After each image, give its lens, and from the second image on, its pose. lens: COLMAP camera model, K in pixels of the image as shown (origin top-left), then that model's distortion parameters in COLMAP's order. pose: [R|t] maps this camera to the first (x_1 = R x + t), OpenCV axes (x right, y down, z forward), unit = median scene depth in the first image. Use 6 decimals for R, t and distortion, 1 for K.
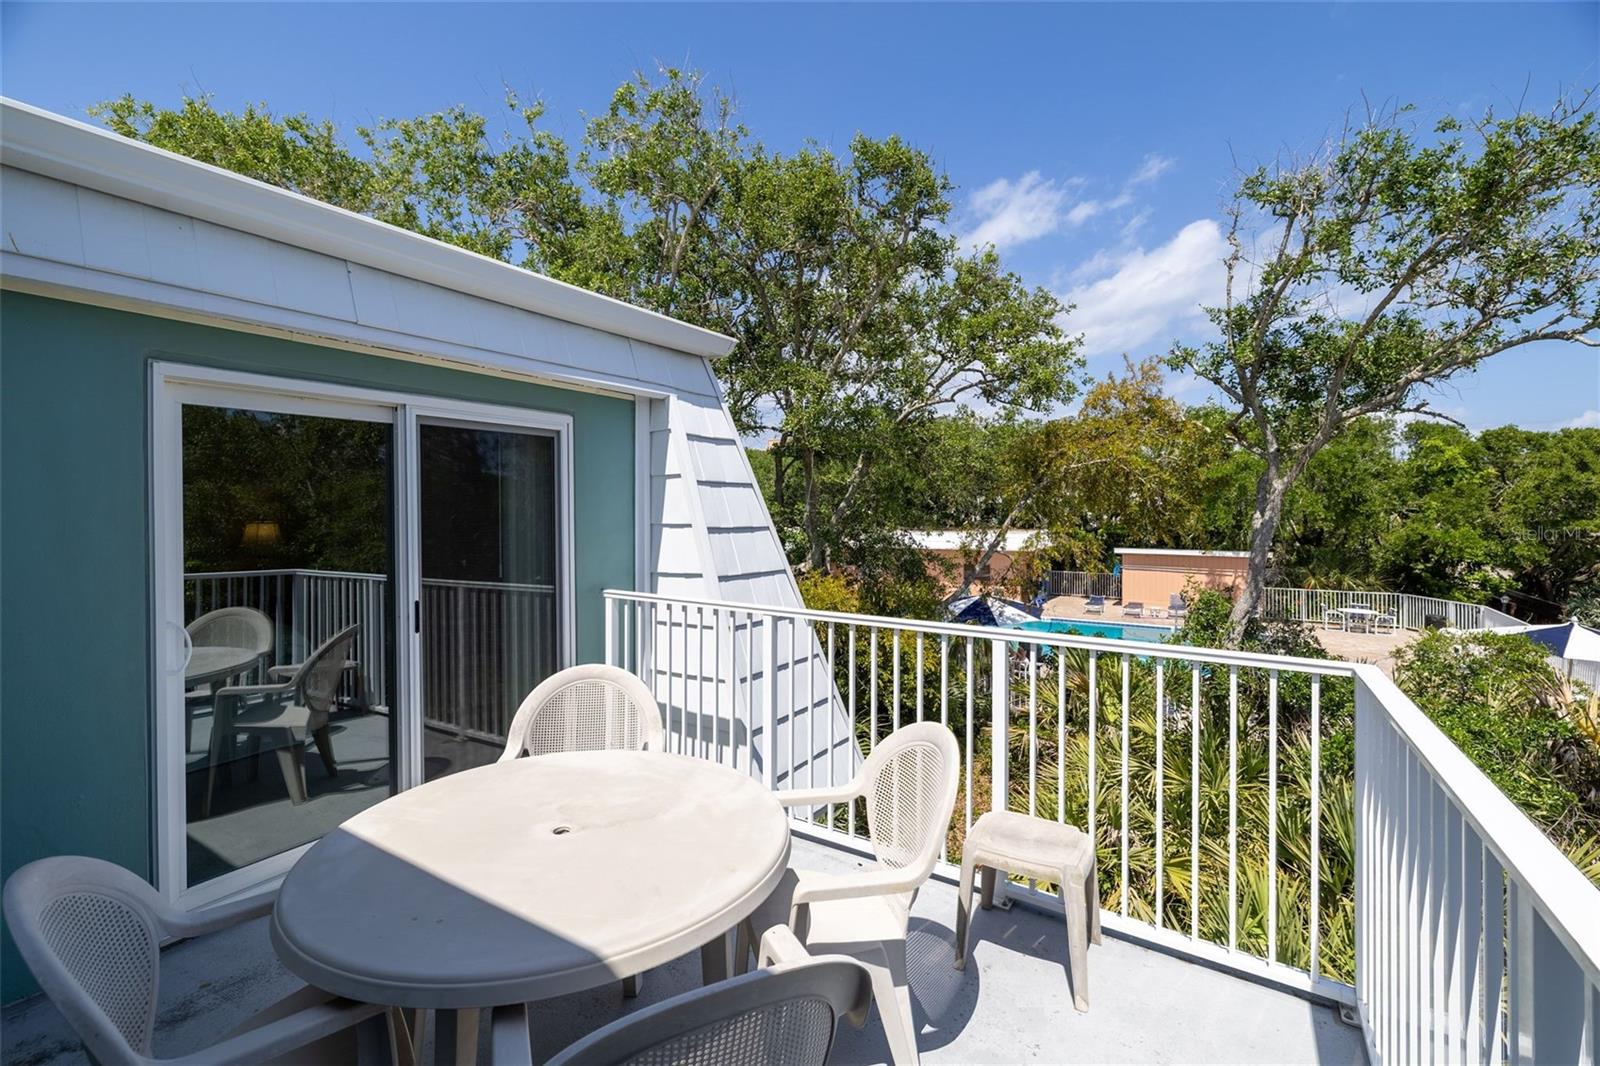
lens RADIAL K [[685.0, 0, 796.1], [0, 685.0, 512.0], [0, 0, 1]] dist [0.003759, -0.000591]
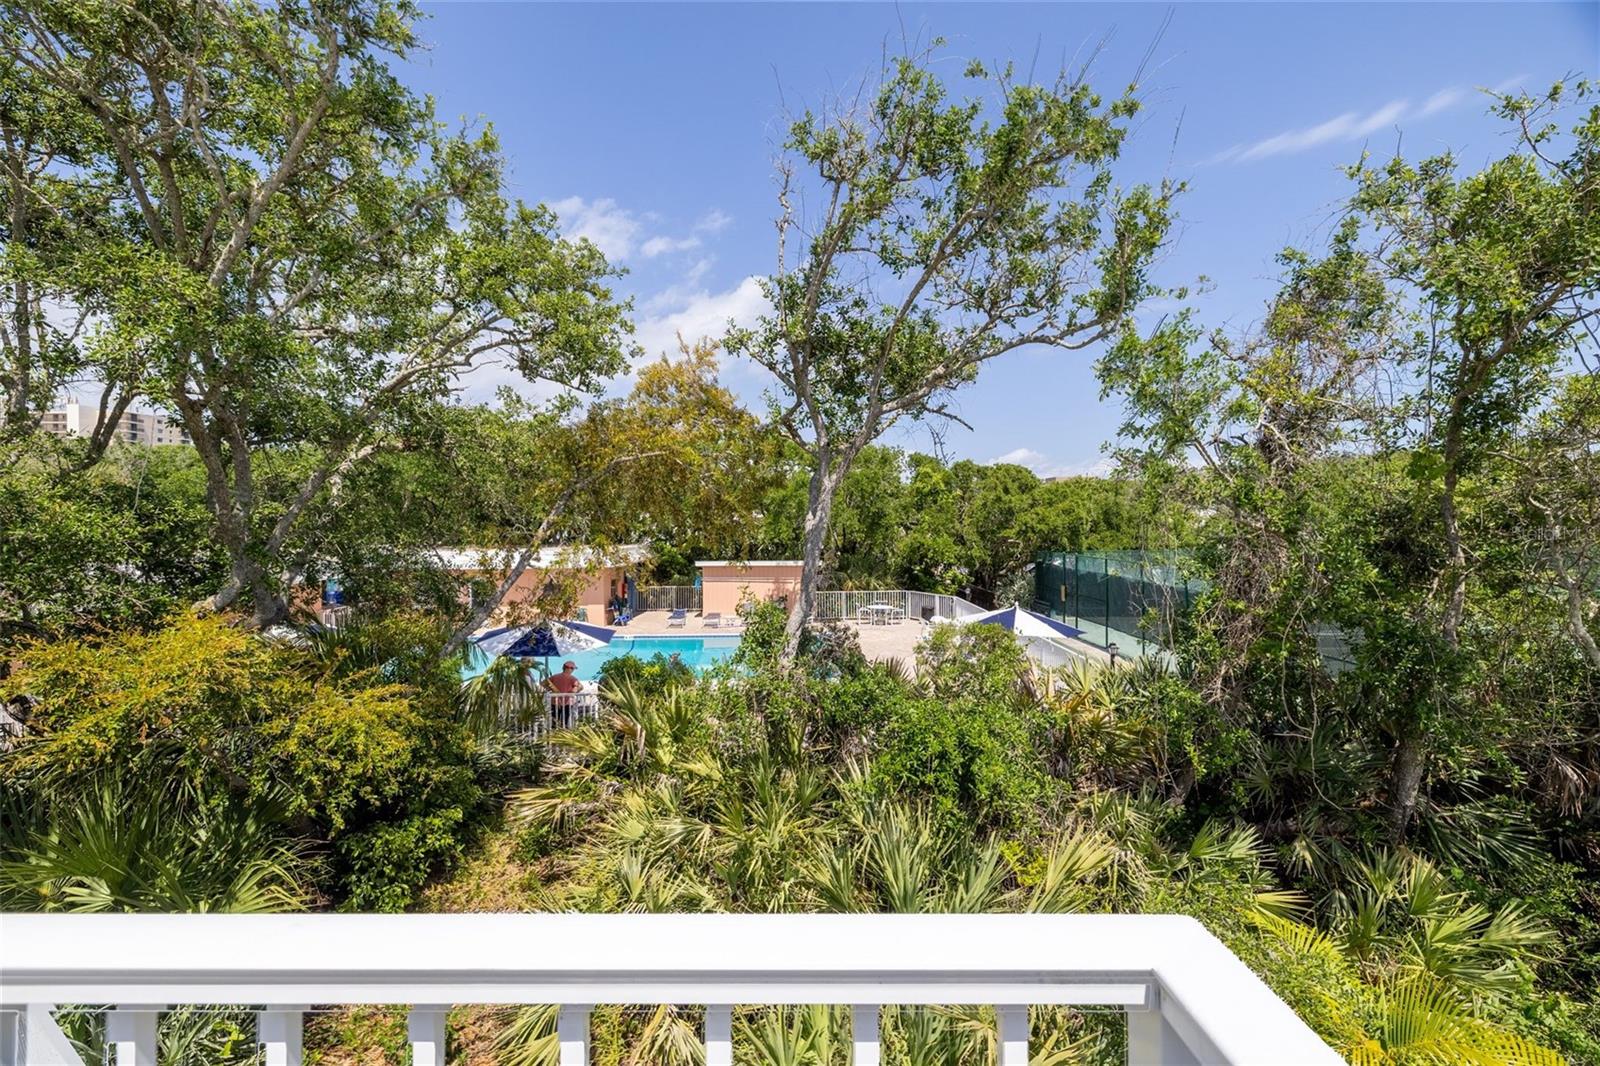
lens RADIAL K [[685.0, 0, 796.1], [0, 685.0, 512.0], [0, 0, 1]] dist [0.003759, -0.000591]
pose [[0.842015, 0.007656, 0.539400, 0.133307], [0.006570, 0.999680, -0.024445, 0.017989], [-0.539414, 0.024127, 0.841695, 0.195435]]
